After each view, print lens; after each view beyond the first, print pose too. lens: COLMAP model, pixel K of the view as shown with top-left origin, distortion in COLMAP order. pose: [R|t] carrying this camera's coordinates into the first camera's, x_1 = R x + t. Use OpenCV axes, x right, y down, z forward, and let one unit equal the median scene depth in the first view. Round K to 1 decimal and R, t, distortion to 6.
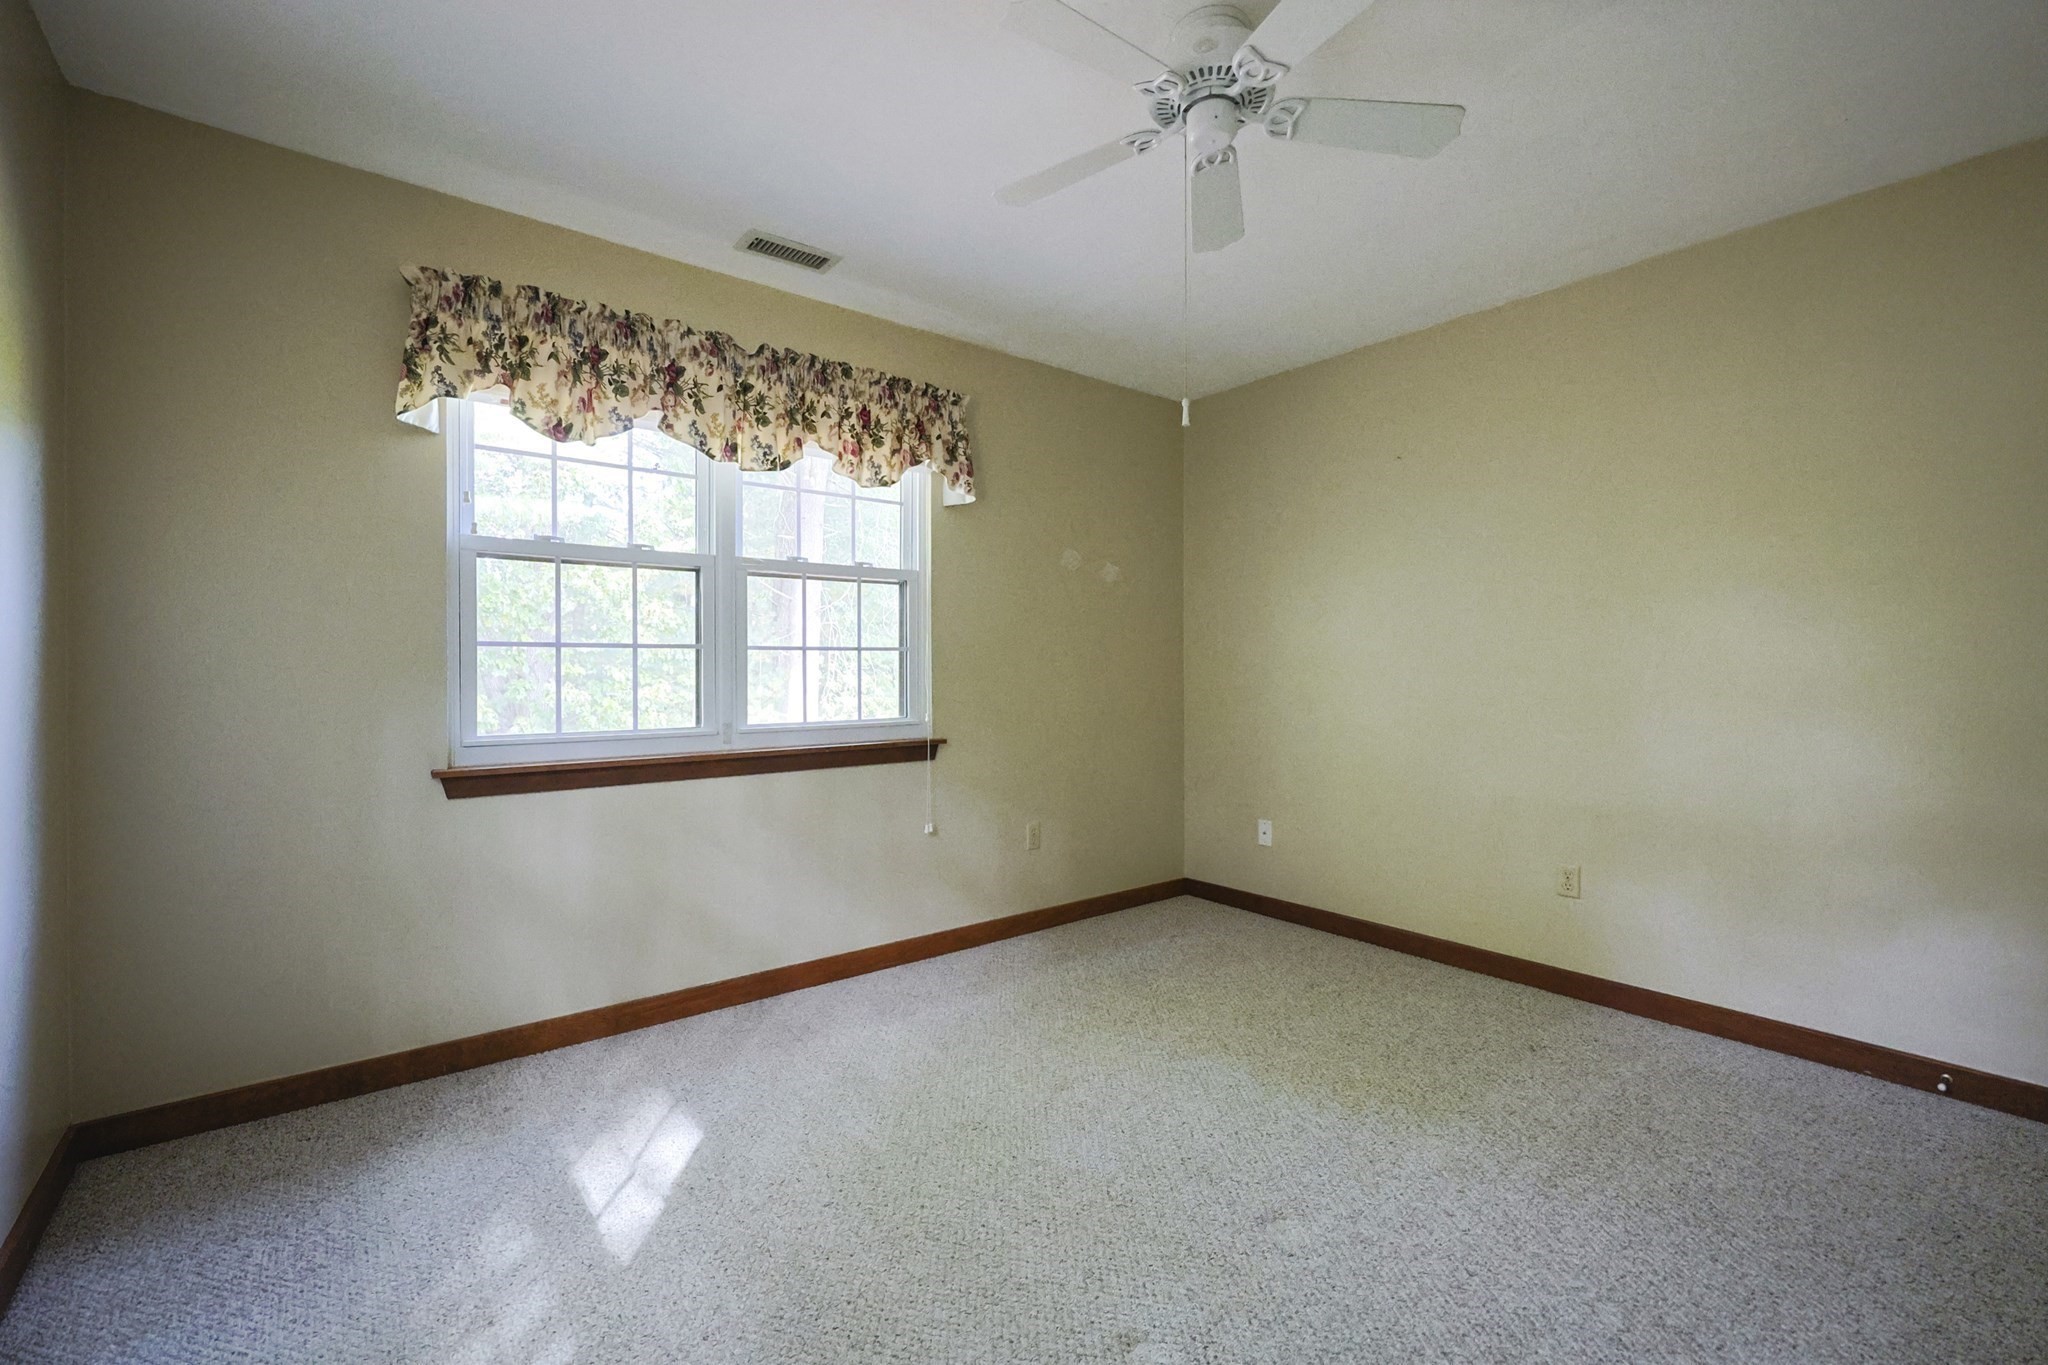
lens RADIAL K [[876.5, 0, 1037.4], [0, 876.5, 672.5], [0, 0, 1]] dist [-0.002376, 0.001040]
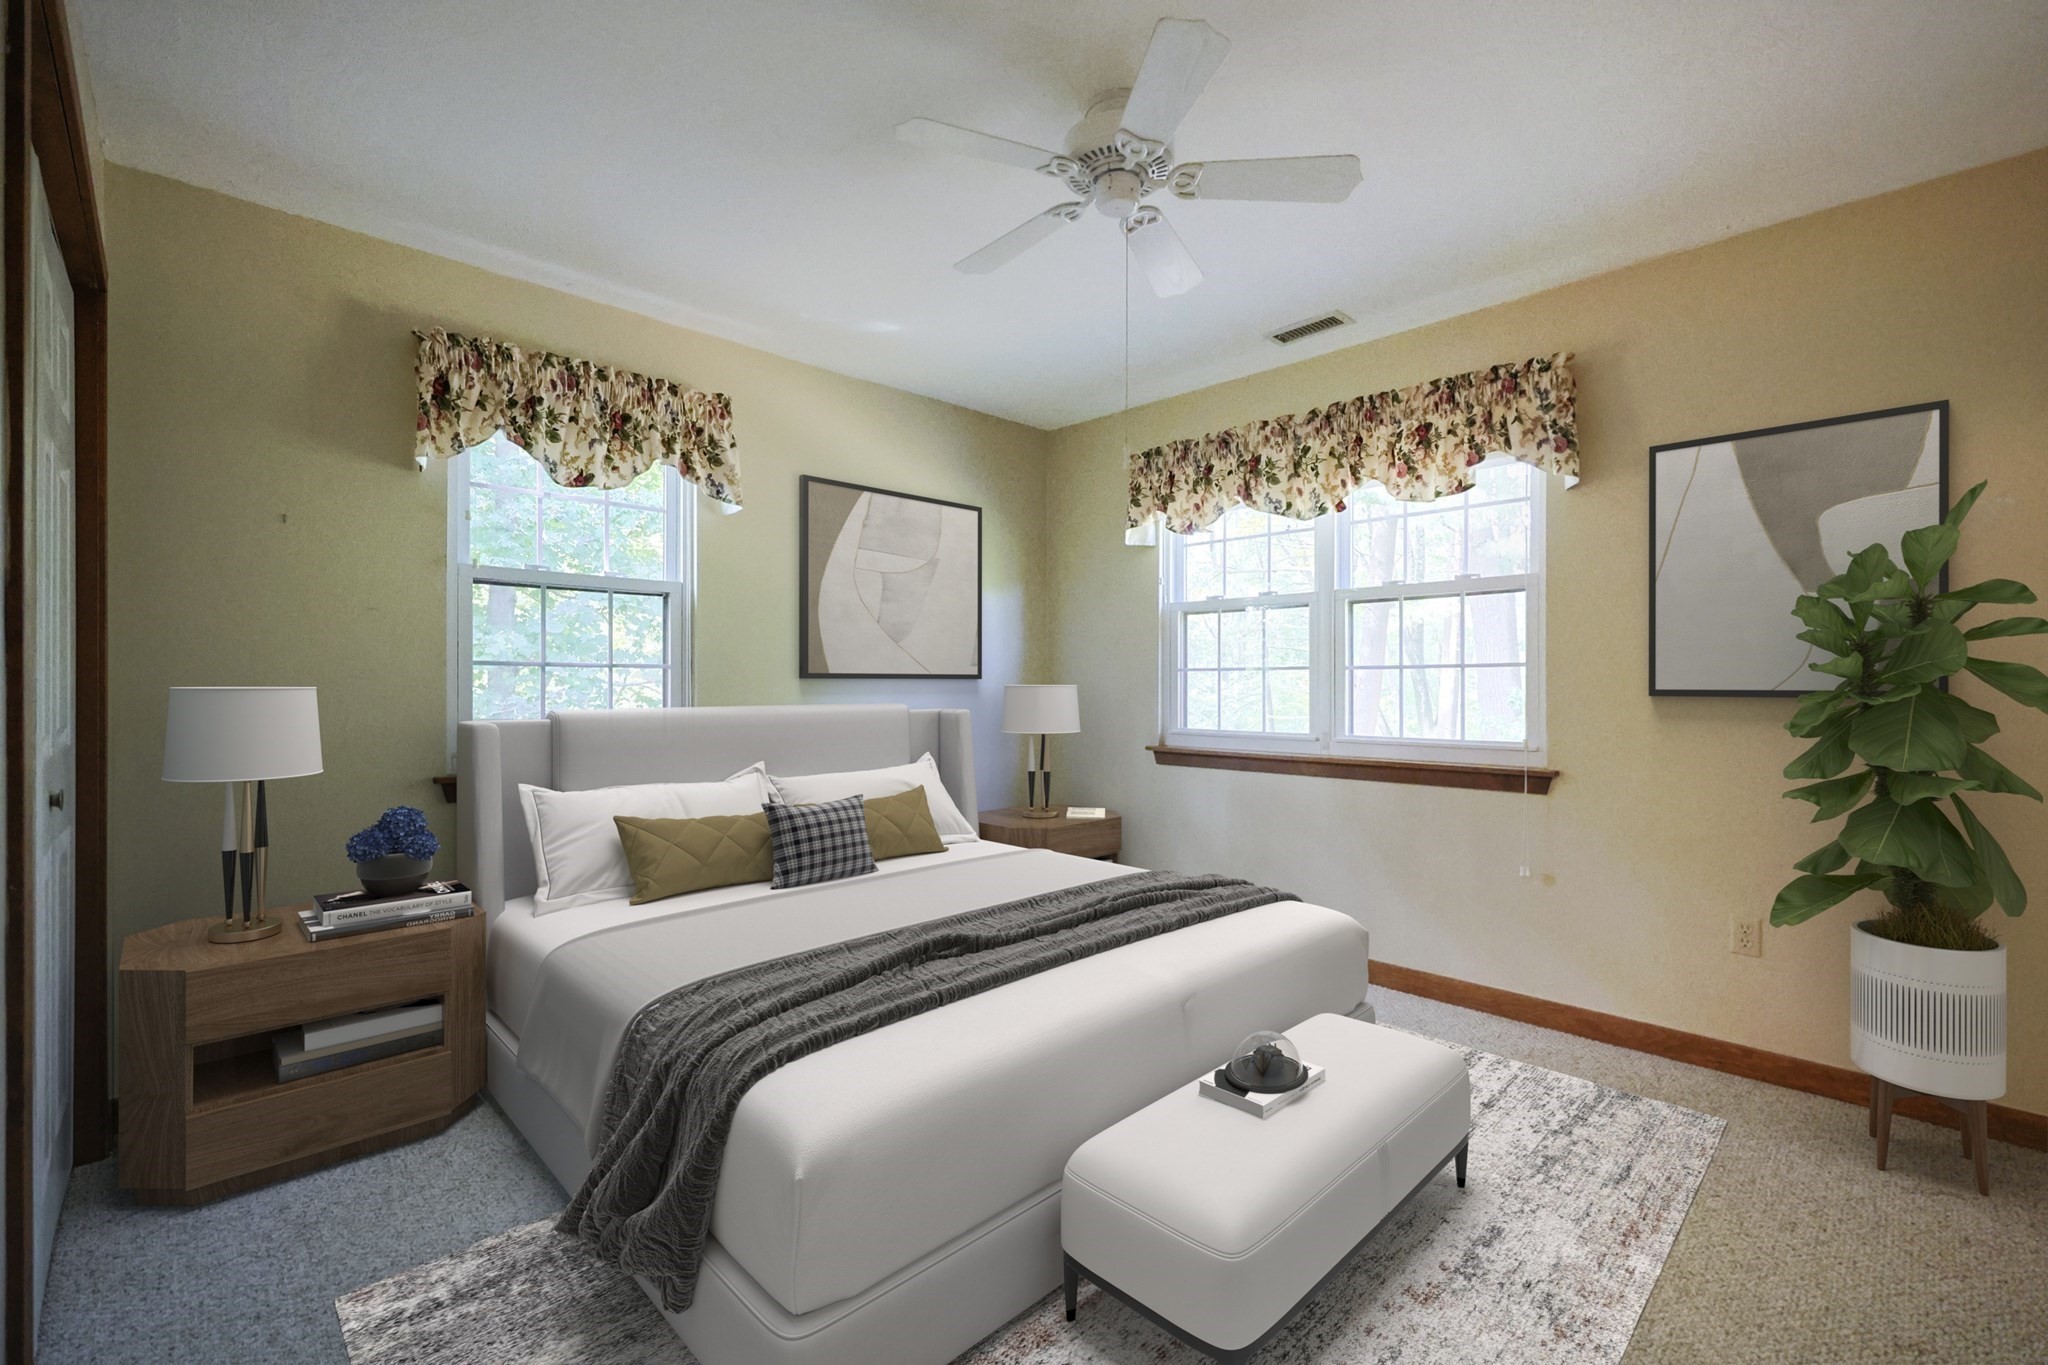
lens RADIAL K [[876.5, 0, 1012.8], [0, 876.5, 683.1], [0, 0, 1]] dist [-0.002376, 0.001040]
pose [[0.072588, 0.002971, -0.997358, 0.817203], [-0.002031, 0.999994, 0.002831, -0.010975], [0.997360, 0.001820, 0.072594, 0.506349]]
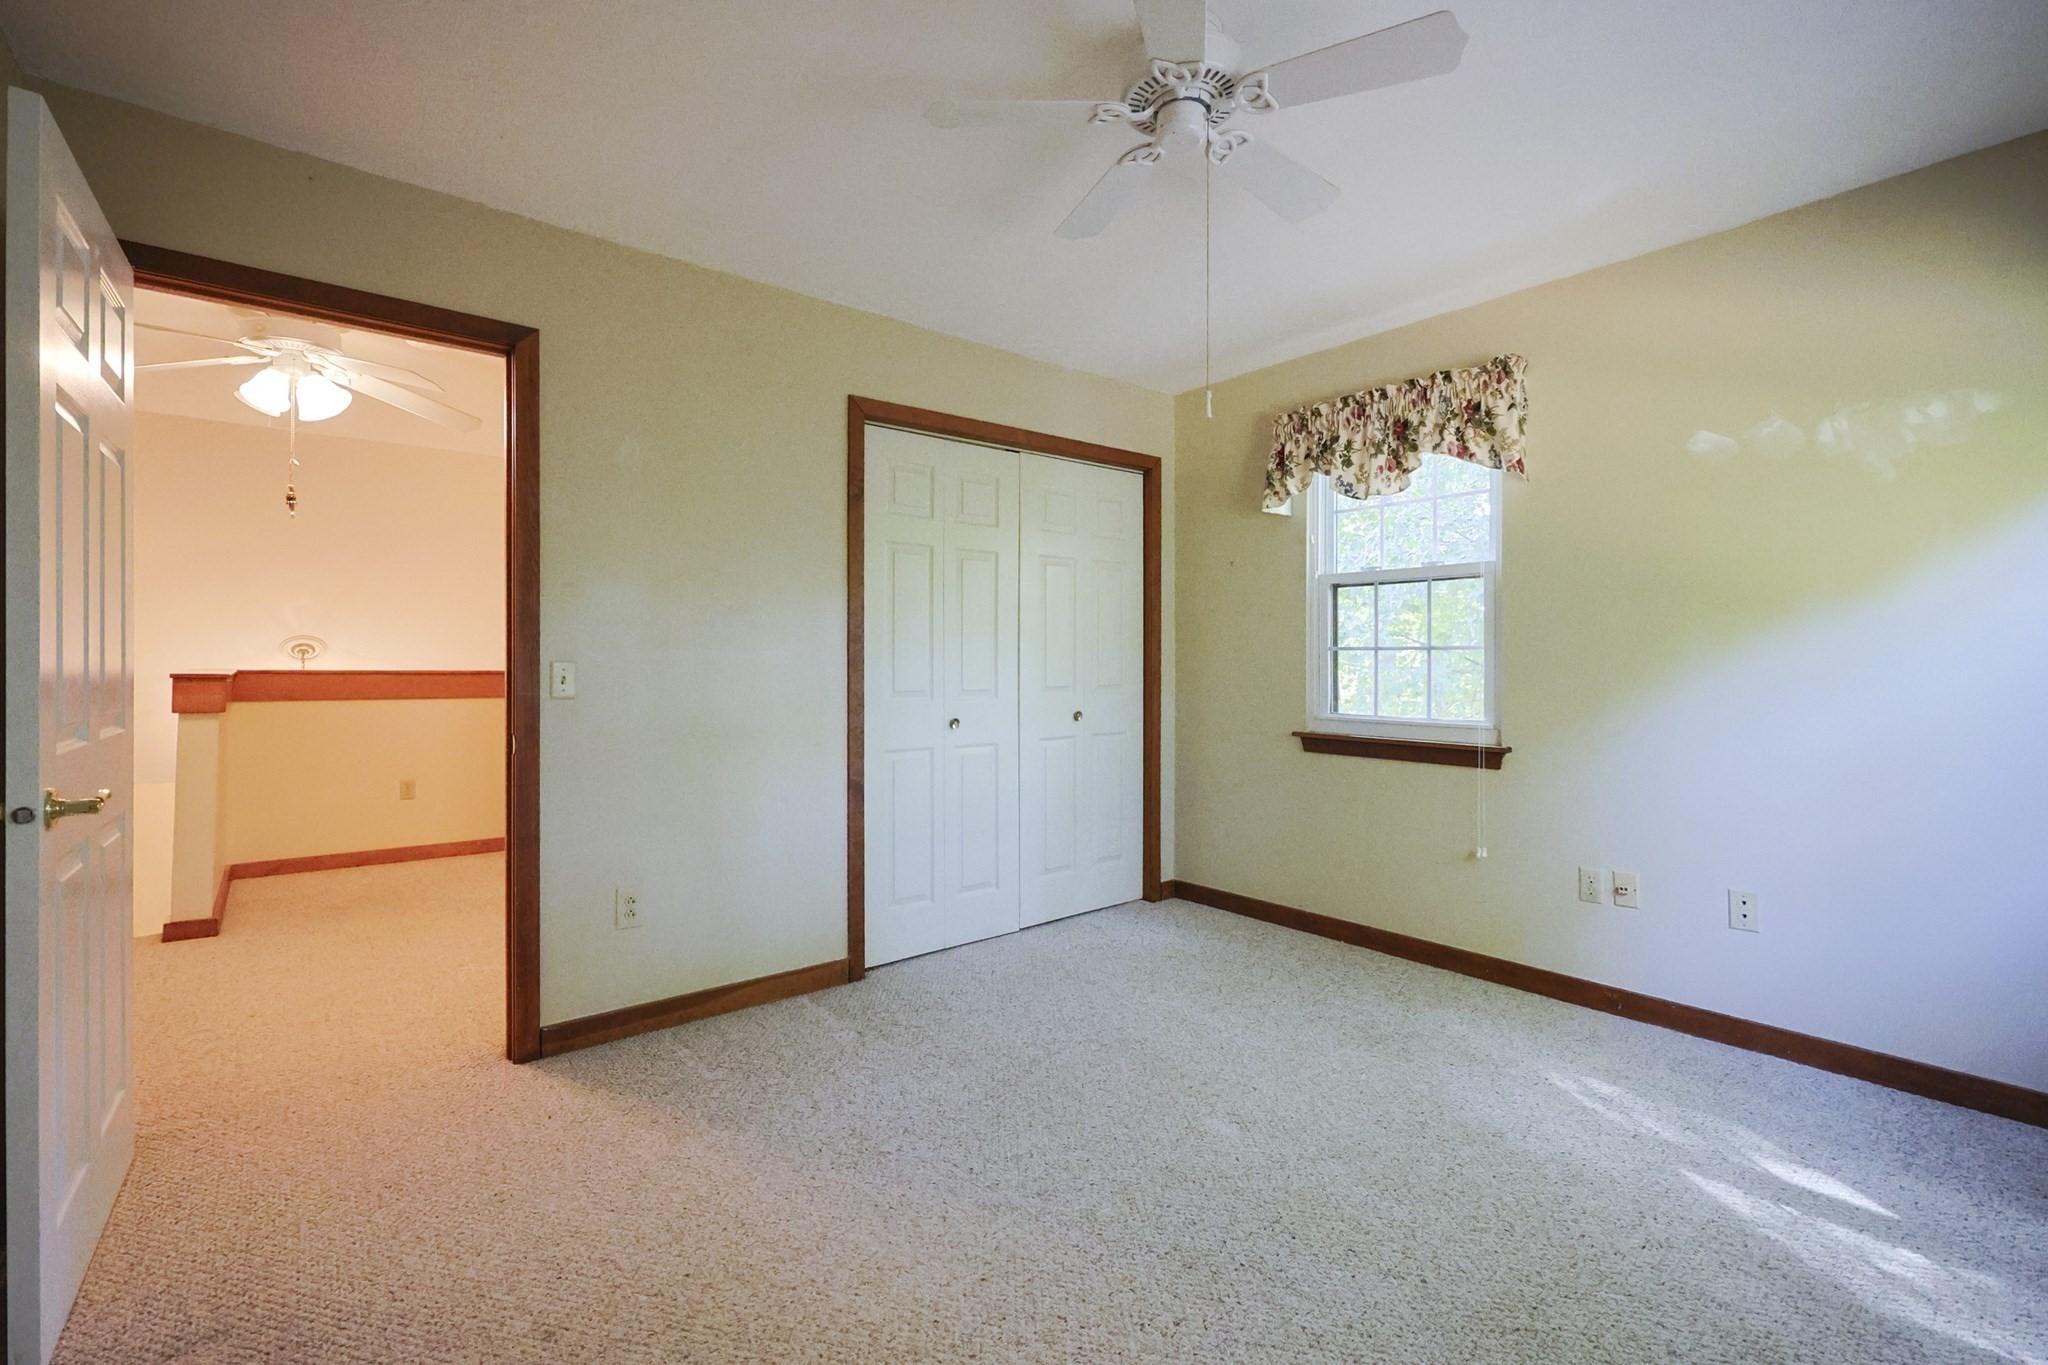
lens RADIAL K [[876.5, 0, 1010.3], [0, 876.5, 665.1], [0, 0, 1]] dist [-0.002376, 0.001040]
pose [[-0.999817, -0.000774, 0.019133, 0.236046], [-0.000747, 0.999999, 0.001390, -0.007131], [-0.019134, 0.001376, -0.999816, 1.284751]]
